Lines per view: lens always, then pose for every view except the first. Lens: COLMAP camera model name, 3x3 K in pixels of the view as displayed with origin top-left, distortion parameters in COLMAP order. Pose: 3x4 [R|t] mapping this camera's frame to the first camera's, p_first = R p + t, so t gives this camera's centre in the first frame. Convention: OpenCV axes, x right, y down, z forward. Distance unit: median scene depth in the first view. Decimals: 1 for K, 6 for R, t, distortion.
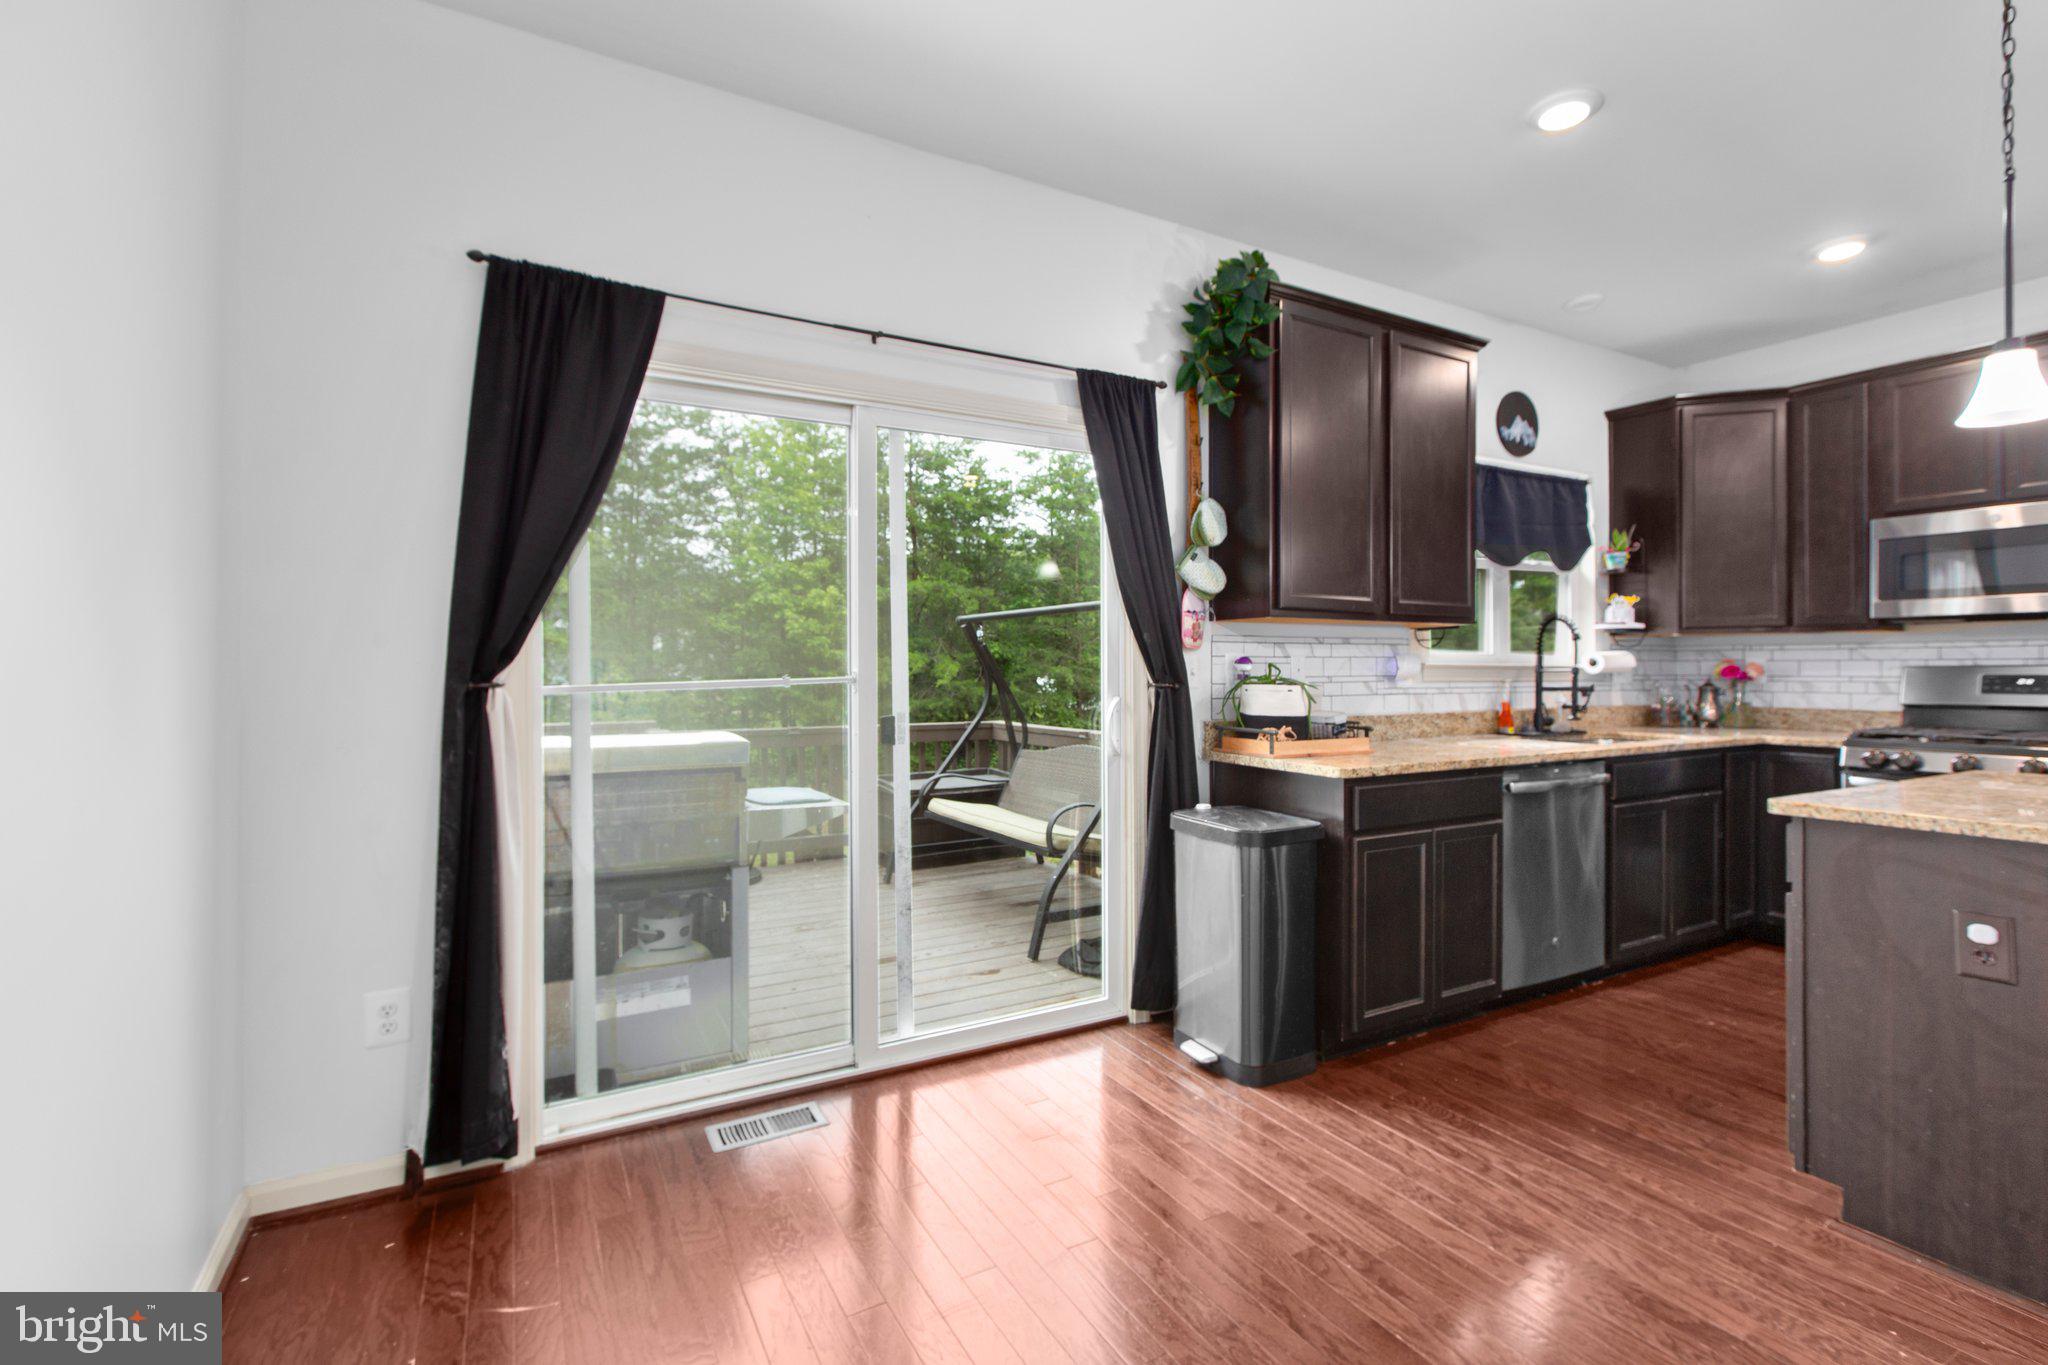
lens RADIAL K [[905.2, 0, 1016.4], [0, 905.2, 675.7], [0, 0, 1]] dist [-0.000251, -0.000846]
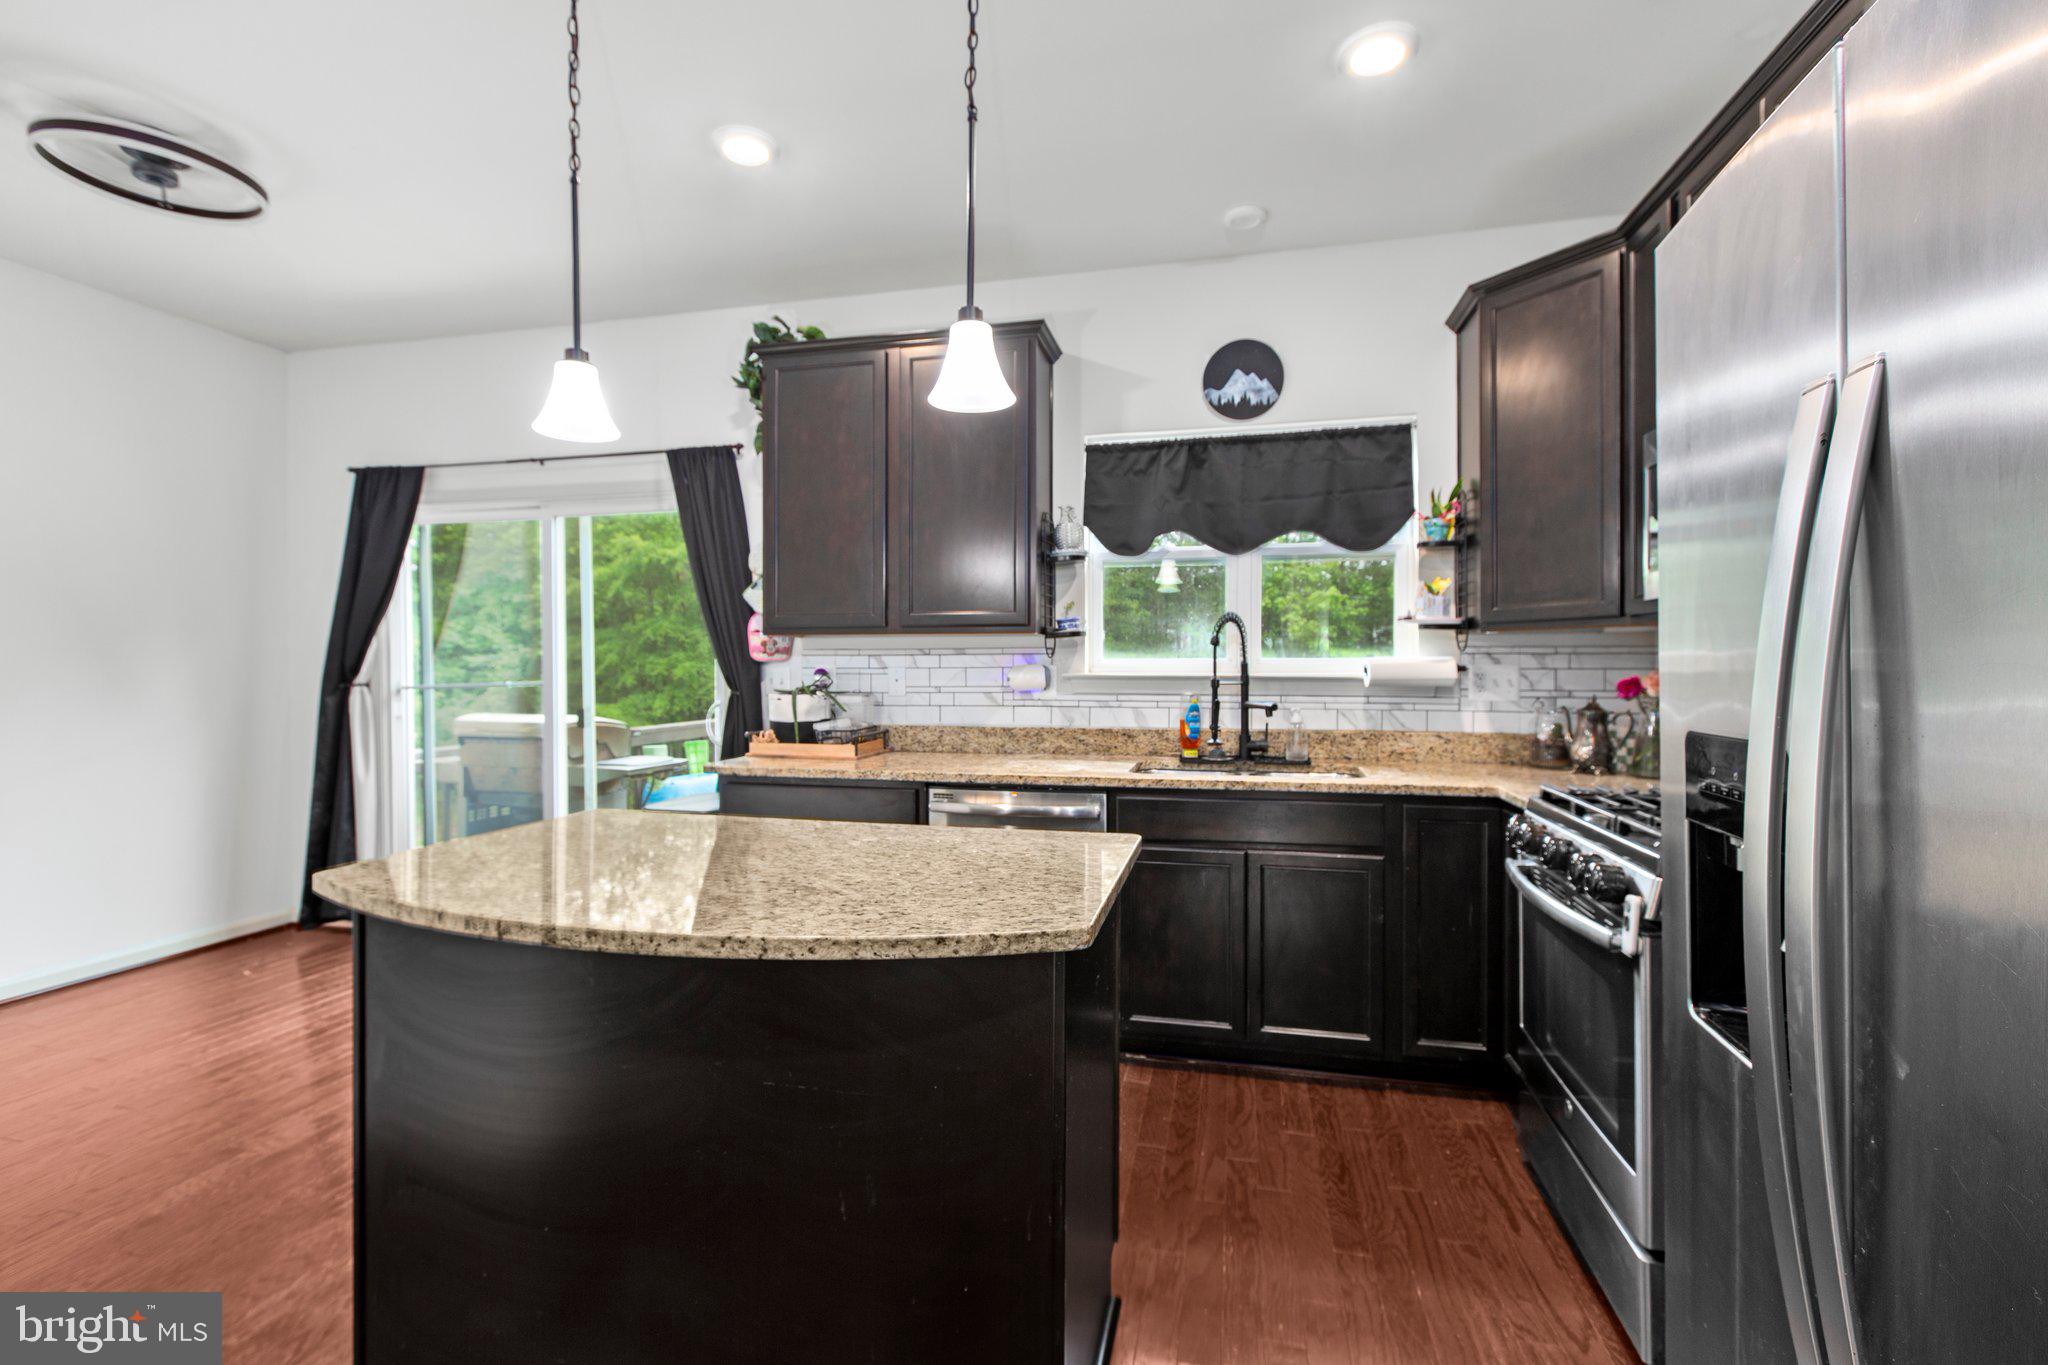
lens RADIAL K [[905.2, 0, 1021.0], [0, 905.2, 678.7], [0, 0, 1]] dist [-0.000251, -0.000846]
pose [[0.743012, 0.008995, -0.669218, 0.965822], [-0.007502, 0.999959, 0.005111, -0.011901], [0.669236, 0.001223, 0.743049, 0.263954]]
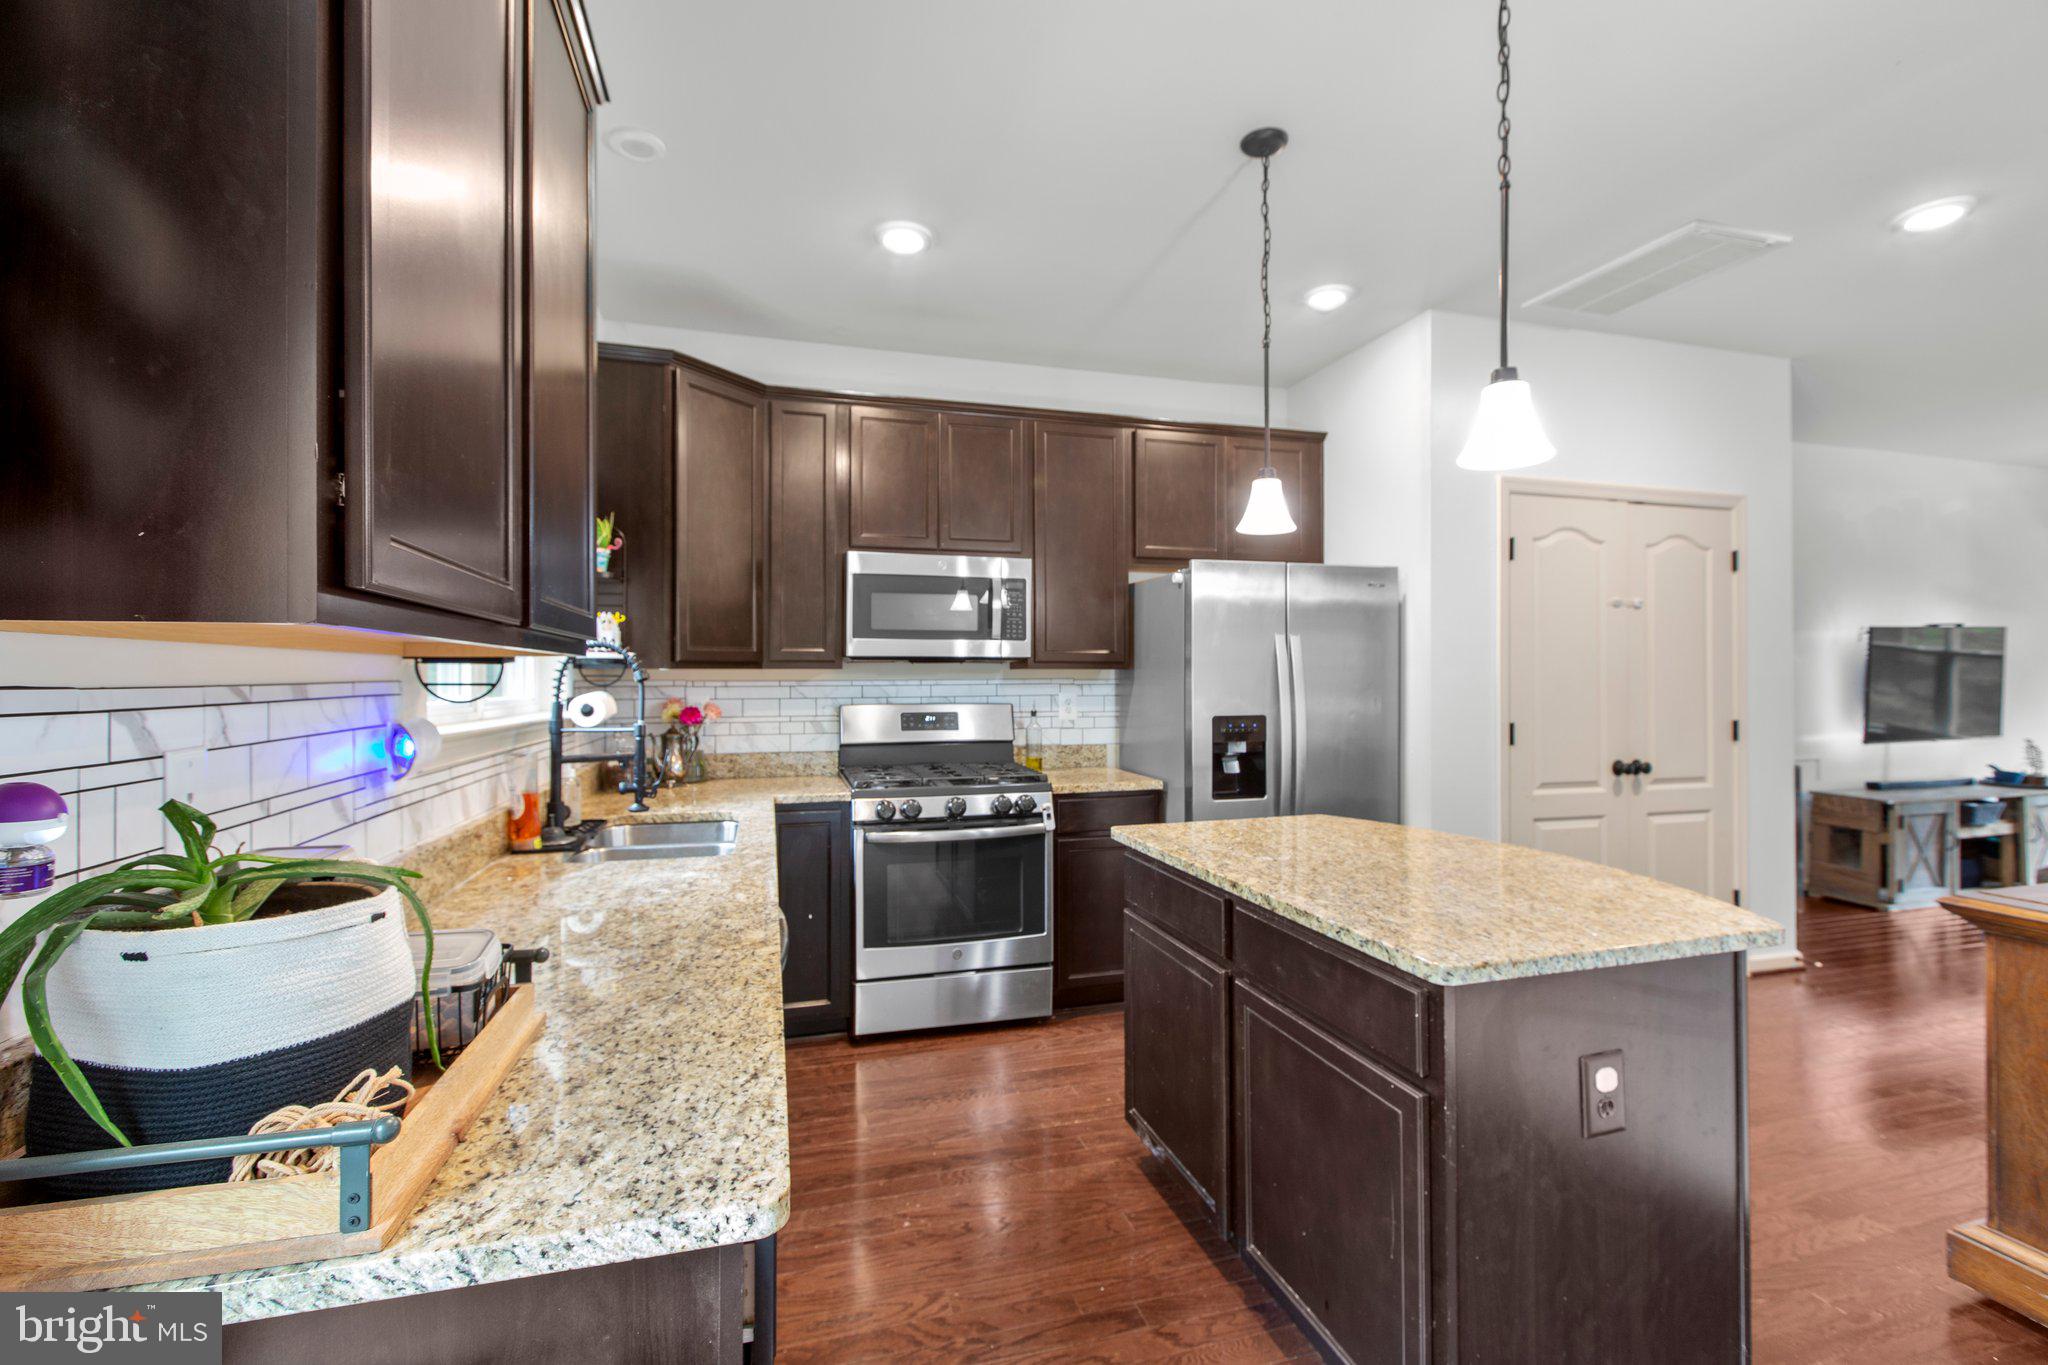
lens RADIAL K [[905.2, 0, 1028.6], [0, 905.2, 679.6], [0, 0, 1]] dist [-0.000251, -0.000846]
pose [[0.218134, -0.003479, 0.975913, 0.067764], [0.009986, 0.999949, 0.001333, -0.035752], [-0.975868, 0.009455, 0.218158, 0.565814]]
